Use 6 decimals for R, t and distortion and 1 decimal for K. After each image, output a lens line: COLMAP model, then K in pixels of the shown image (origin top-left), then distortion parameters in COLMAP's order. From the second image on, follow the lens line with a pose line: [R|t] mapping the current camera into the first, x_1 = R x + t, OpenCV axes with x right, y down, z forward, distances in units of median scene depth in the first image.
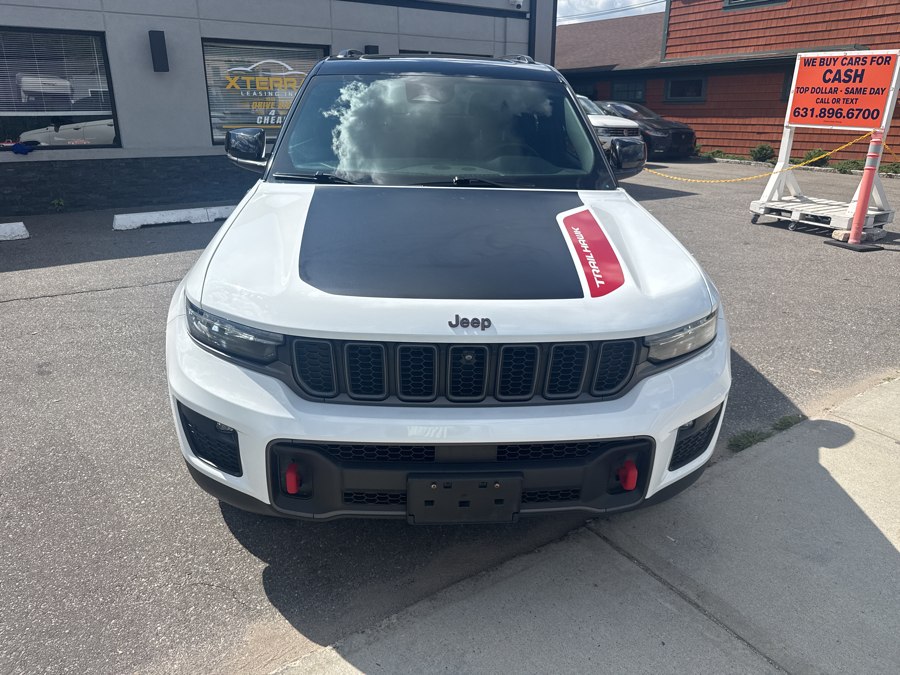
lens RADIAL K [[638.7, 0, 449.2], [0, 638.7, 322.8], [0, 0, 1]] dist [0.005020, -0.006784]
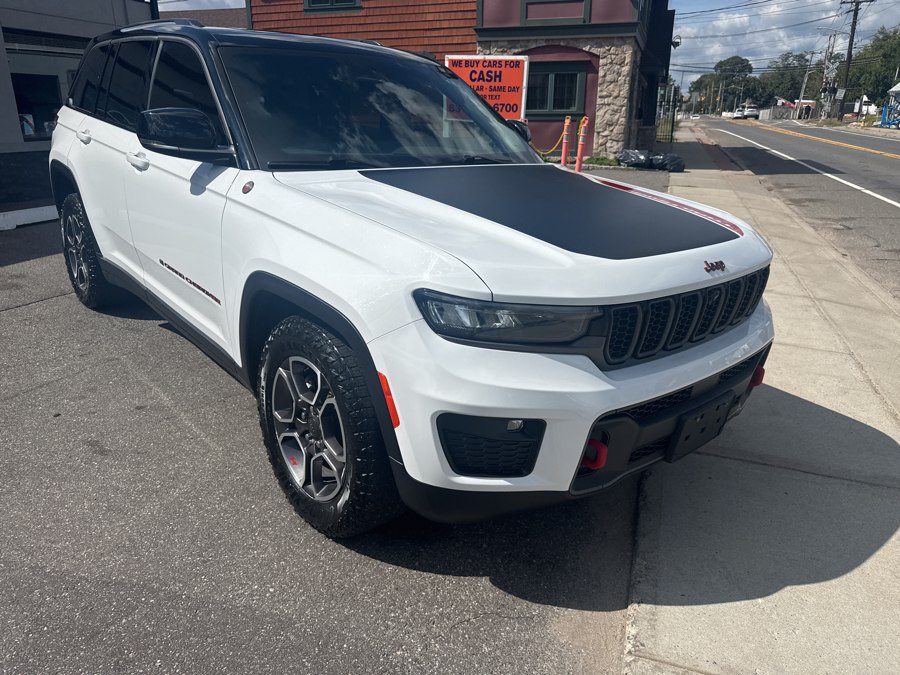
lens RADIAL K [[638.0, 0, 444.6], [0, 638.0, 340.5], [0, 0, 1]] dist [0.013244, -0.022243]
pose [[0.798372, -0.202517, 0.567088, -0.231554], [0.189604, 0.978391, 0.082469, -0.012652], [-0.571536, 0.041681, 0.819518, 0.078191]]
